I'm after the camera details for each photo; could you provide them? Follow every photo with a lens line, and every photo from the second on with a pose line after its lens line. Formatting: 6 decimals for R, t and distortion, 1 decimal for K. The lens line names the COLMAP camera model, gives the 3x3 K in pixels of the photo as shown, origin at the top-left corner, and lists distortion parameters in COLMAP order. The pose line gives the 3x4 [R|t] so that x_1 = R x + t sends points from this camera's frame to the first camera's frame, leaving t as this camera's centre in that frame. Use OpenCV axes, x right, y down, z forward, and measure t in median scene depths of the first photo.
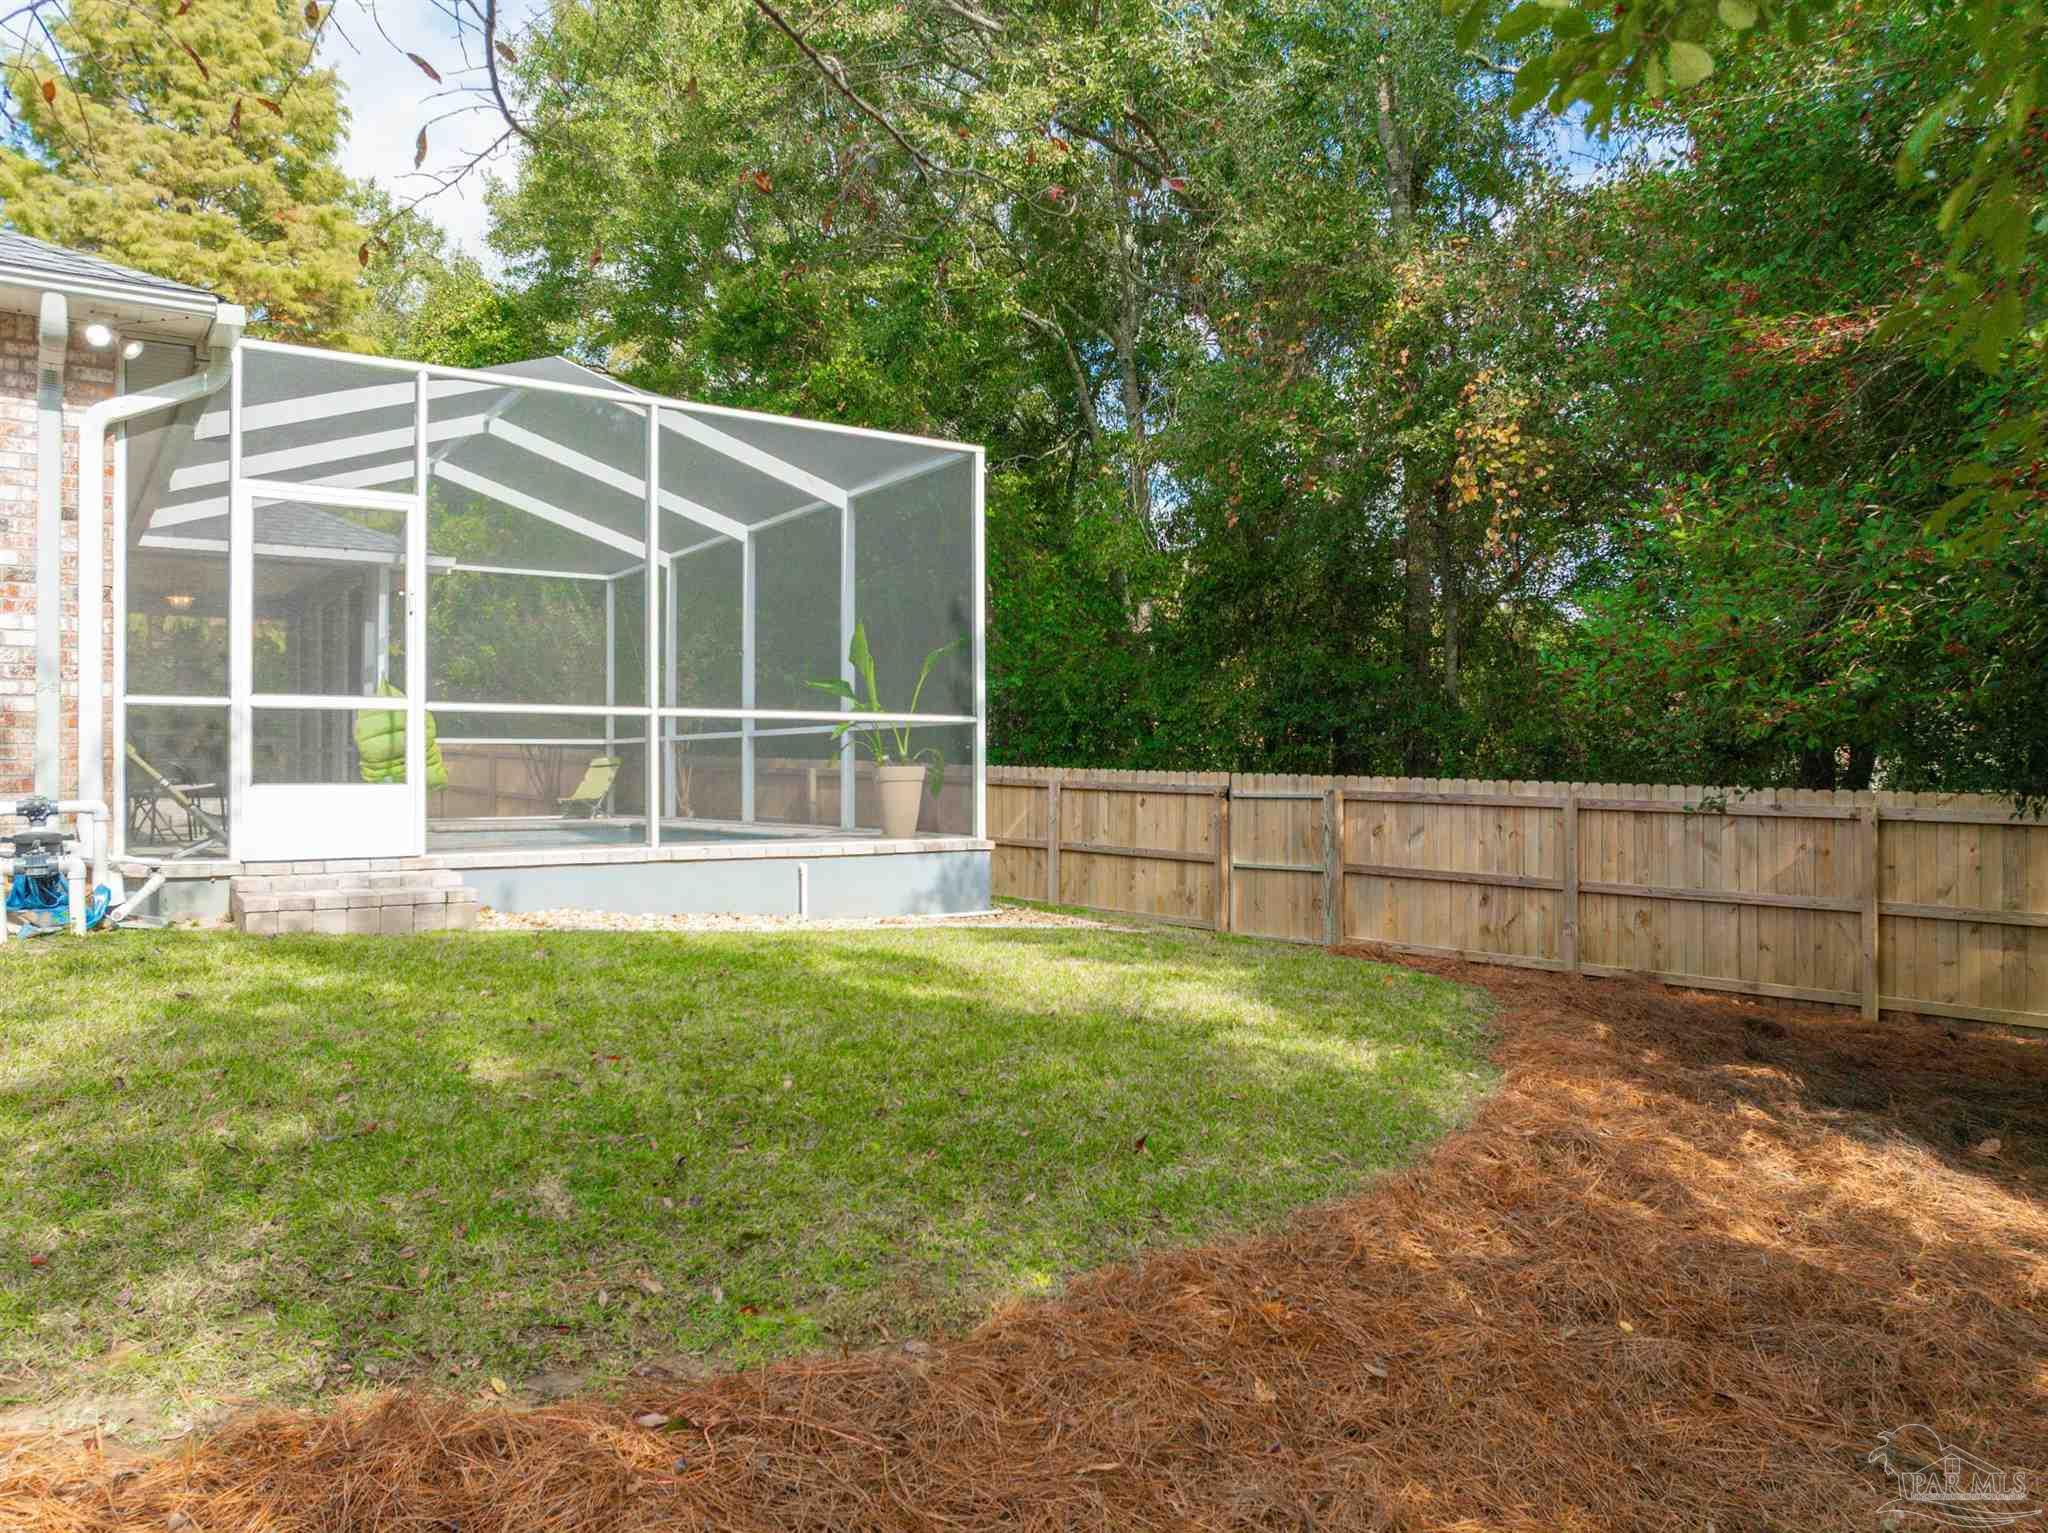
lens RADIAL K [[1460.4, 0, 1012.8], [0, 1460.4, 766.8], [0, 0, 1]] dist [-0.024518, -0.009773]
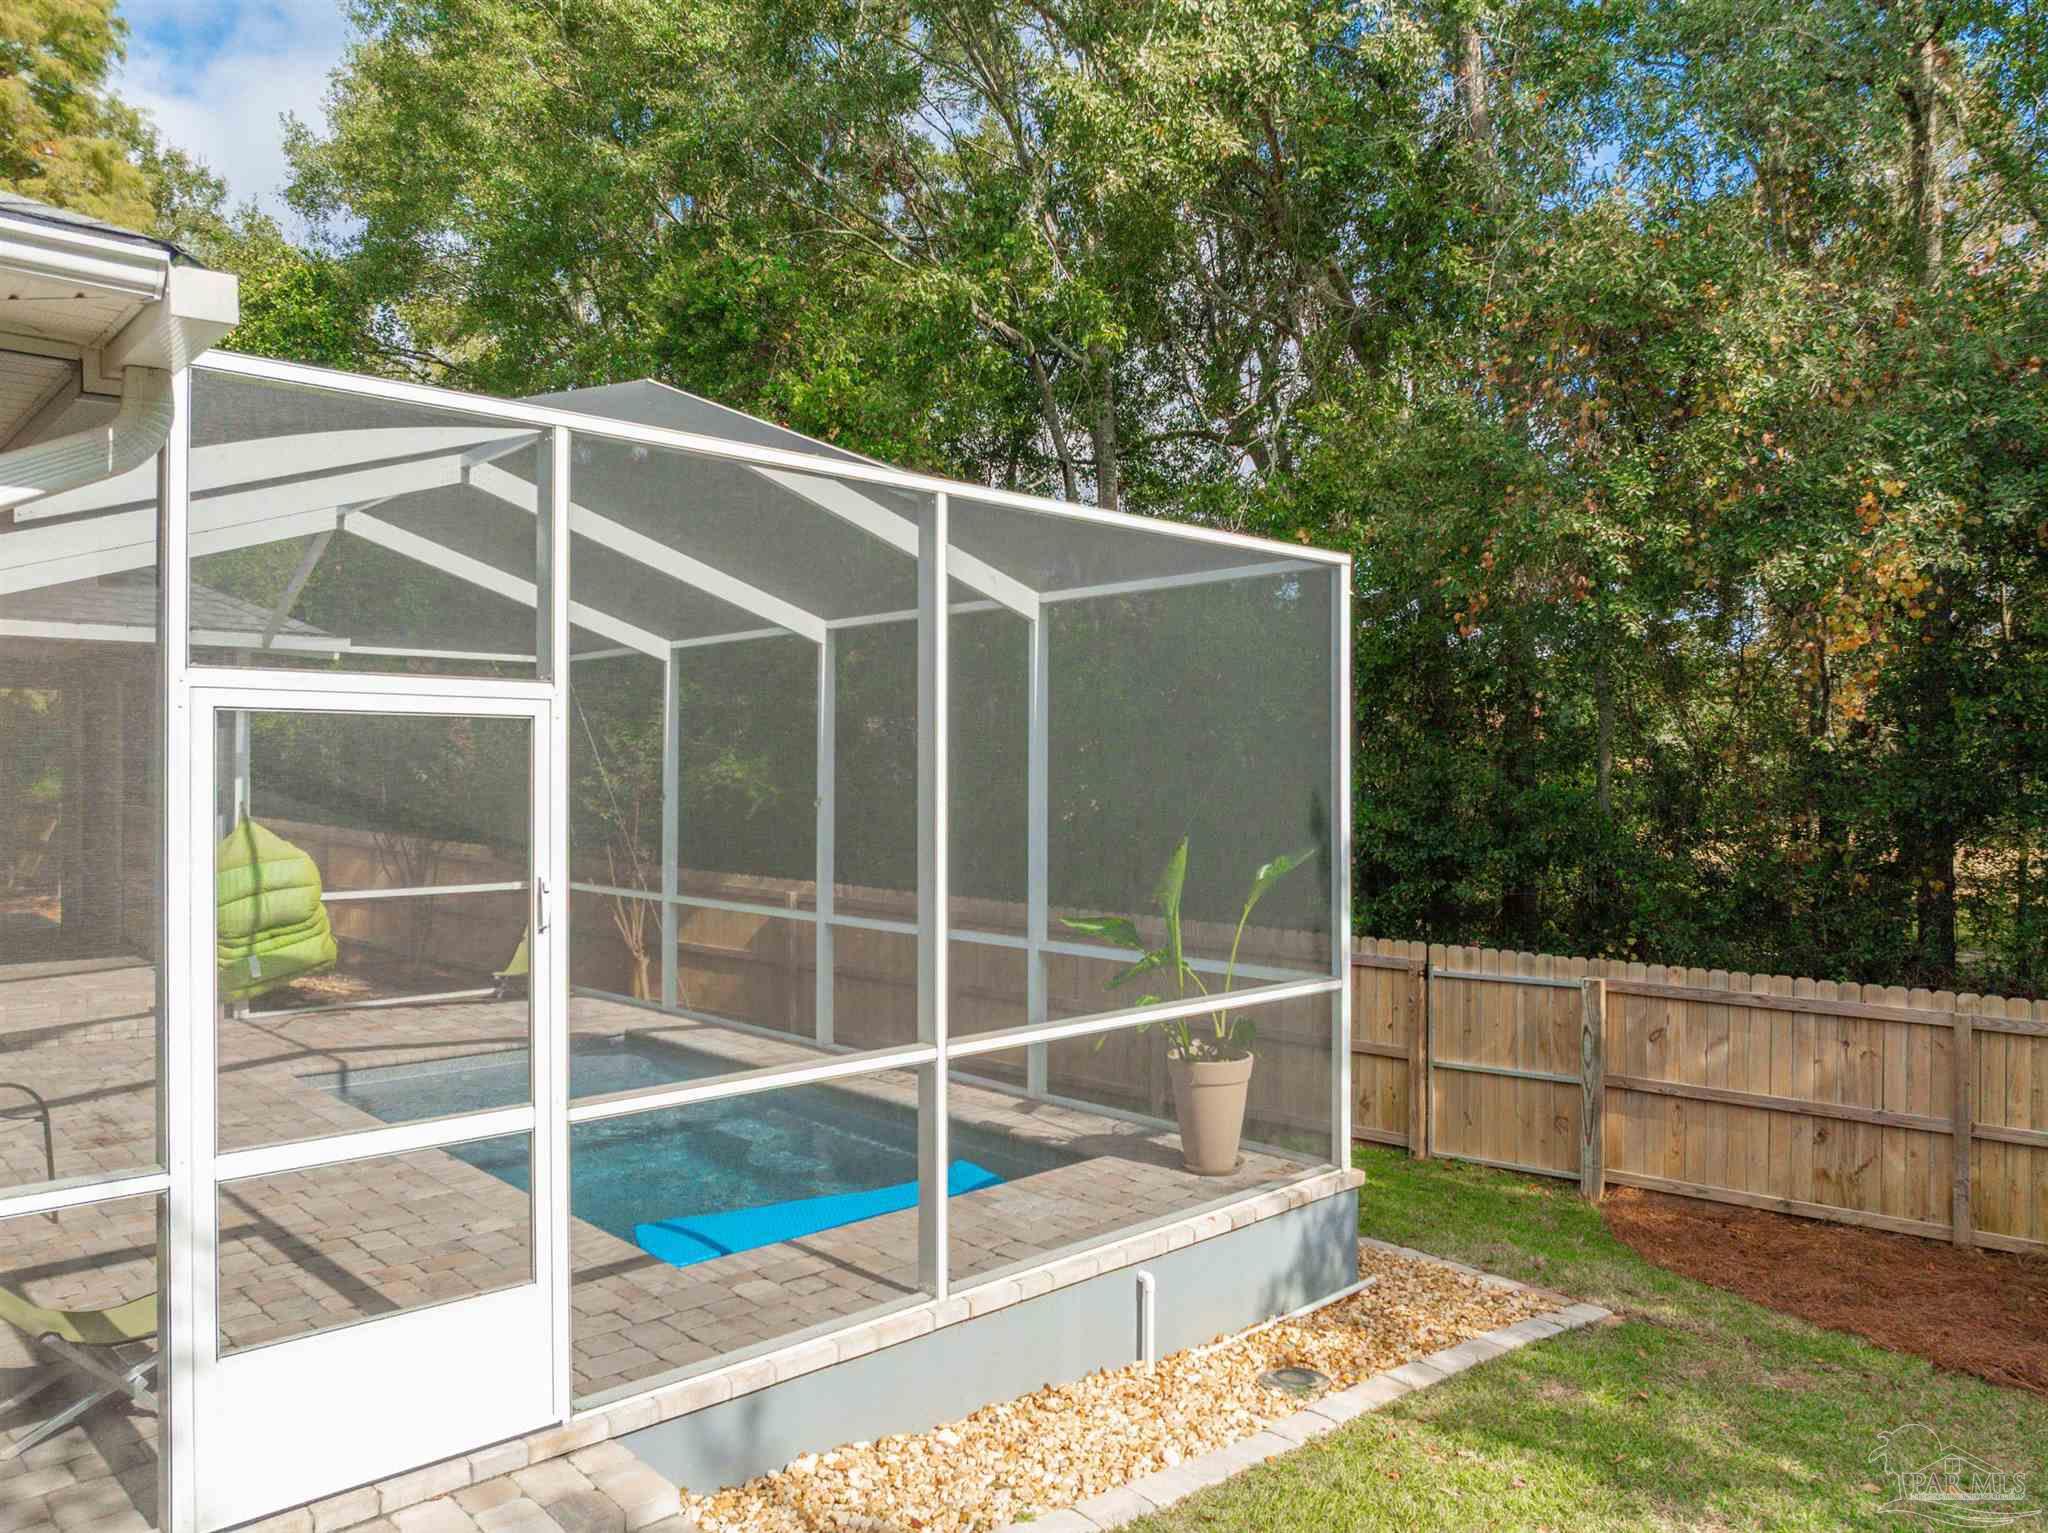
lens RADIAL K [[1460.4, 0, 1033.2], [0, 1460.4, 769.8], [0, 0, 1]] dist [-0.024518, -0.009773]
pose [[0.986710, 0.003494, 0.162455, -0.187119], [-0.003670, 0.999993, 0.000782, -0.089887], [-0.162452, -0.001368, 0.986716, 0.279627]]
